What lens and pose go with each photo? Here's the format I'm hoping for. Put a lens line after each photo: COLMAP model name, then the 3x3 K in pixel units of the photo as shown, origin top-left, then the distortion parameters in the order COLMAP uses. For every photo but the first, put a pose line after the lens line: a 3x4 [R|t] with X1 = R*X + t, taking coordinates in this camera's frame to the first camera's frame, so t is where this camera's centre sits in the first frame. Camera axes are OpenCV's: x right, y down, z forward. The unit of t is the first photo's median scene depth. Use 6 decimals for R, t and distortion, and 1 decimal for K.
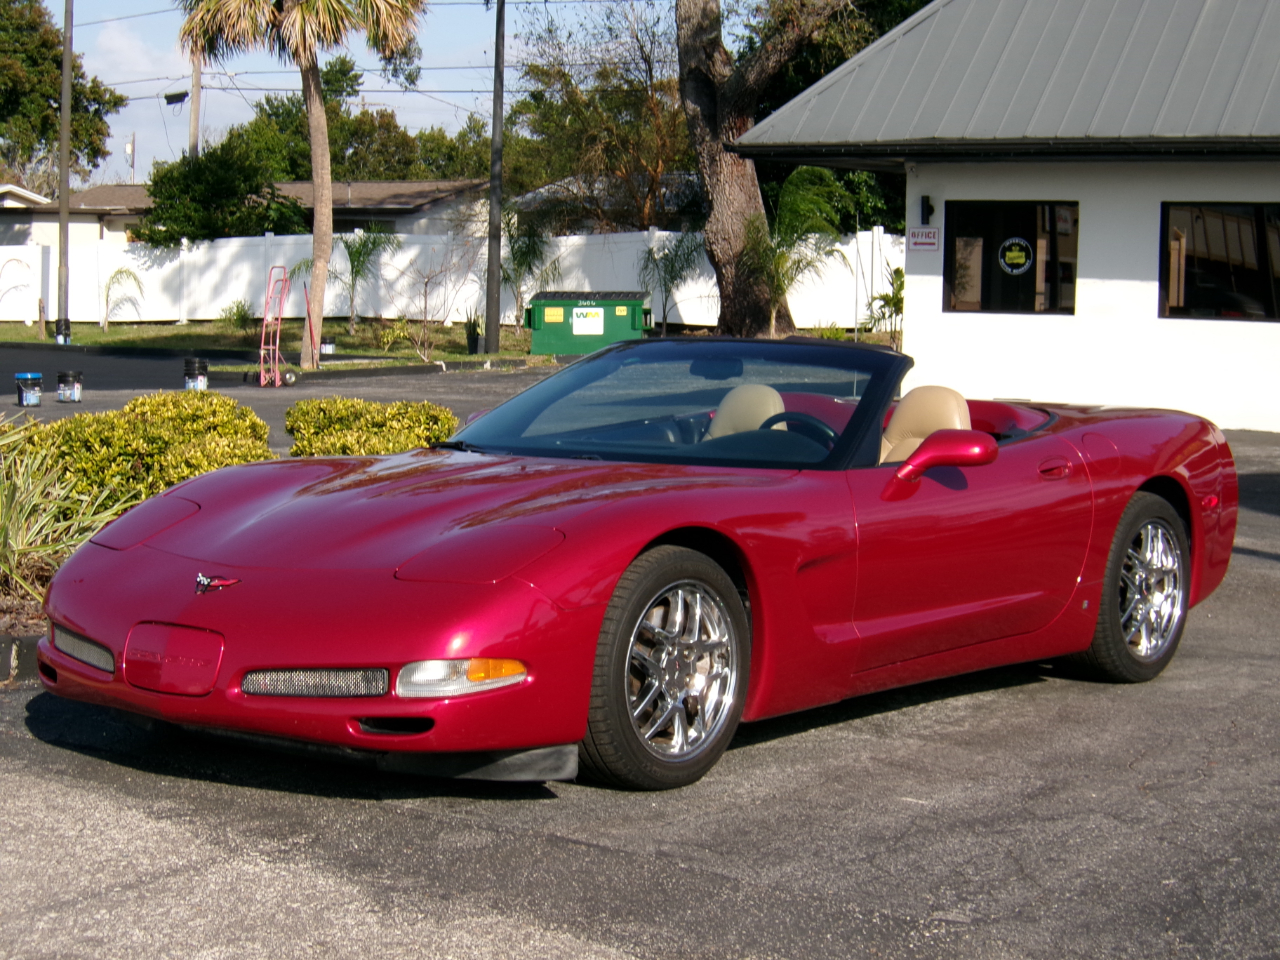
lens RADIAL K [[2533.8, 0, 649.4], [0, 2533.8, 453.8], [0, 0, 1]] dist [-0.057021, -0.227258]
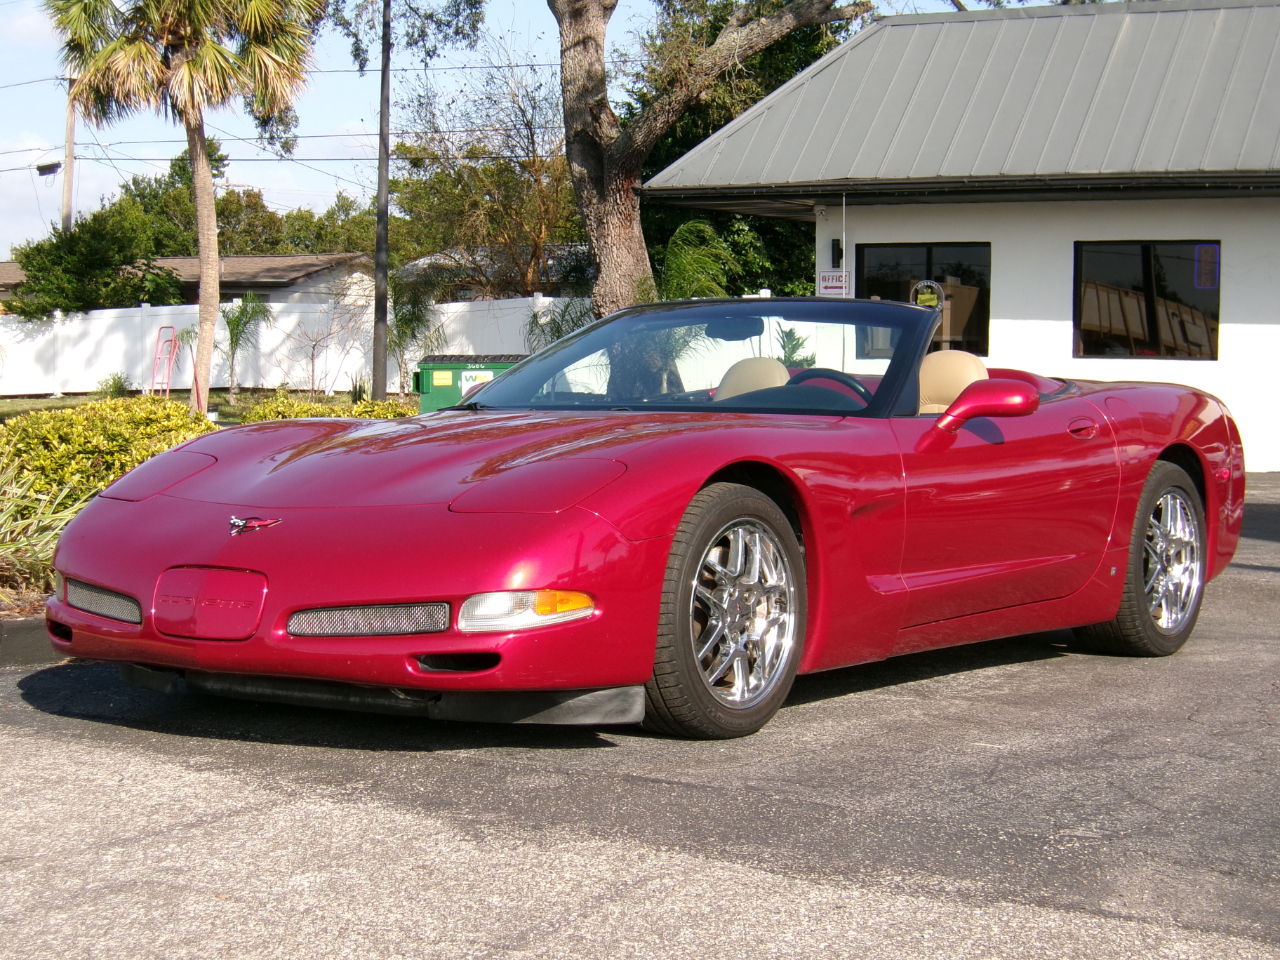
lens RADIAL K [[2533.8, 0, 649.4], [0, 2533.8, 453.8], [0, 0, 1]] dist [-0.057021, -0.227258]
pose [[0.998348, -0.009716, 0.056629, -0.021446], [0.011714, 0.999317, -0.035055, 0.016666], [-0.056250, 0.035661, 0.997780, 0.014154]]
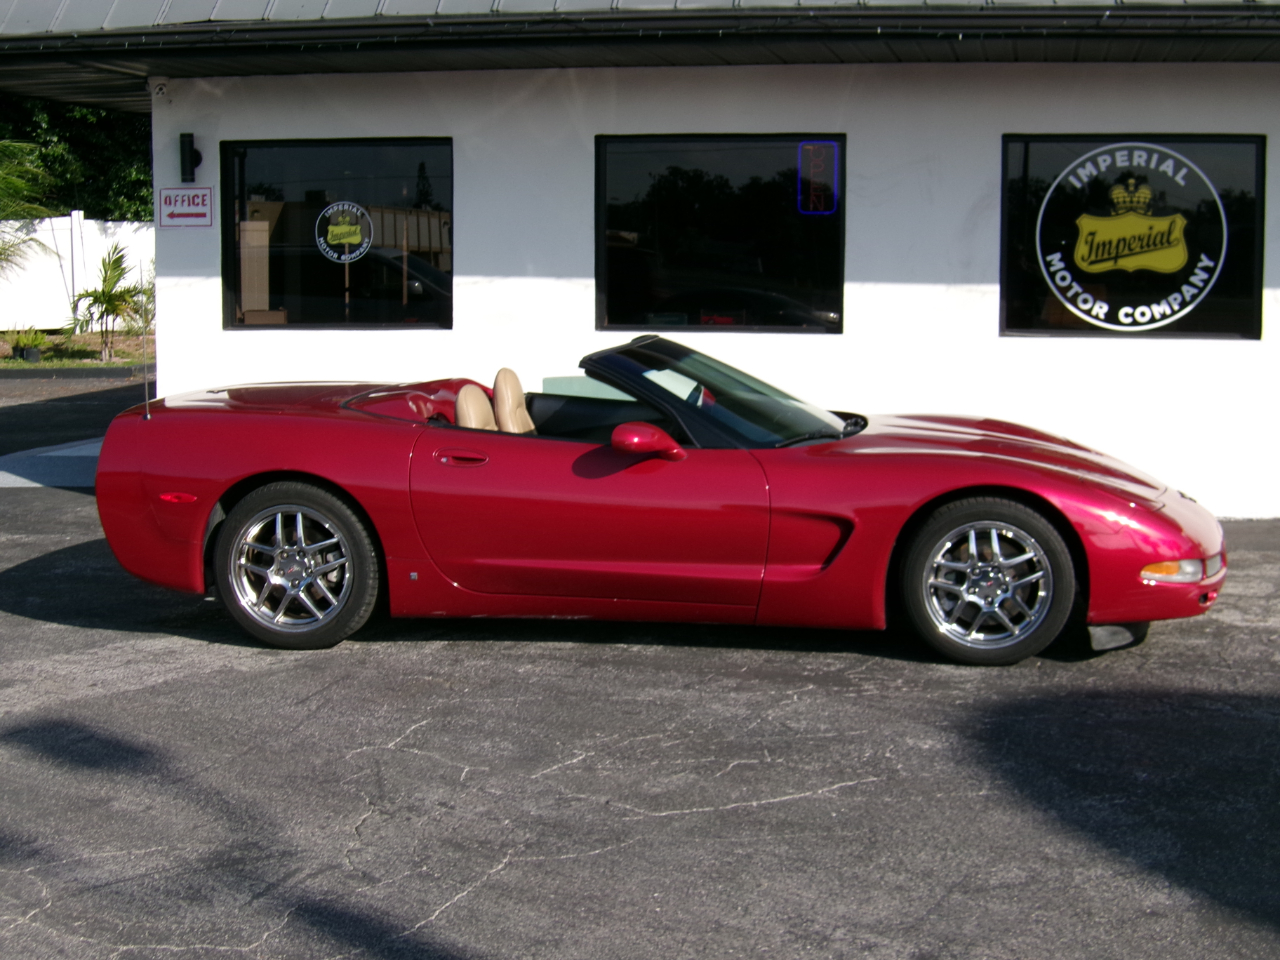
lens RADIAL K [[1995.0, 0, 640.0], [0, 1995.0, 480.0], [0, 0, 1]] dist [-0.116798, -0.000692]
pose [[0.930520, -0.058400, 0.361556, 0.036490], [0.043729, 0.997859, 0.048635, -0.039465], [-0.363622, -0.029445, 0.931081, 0.535723]]
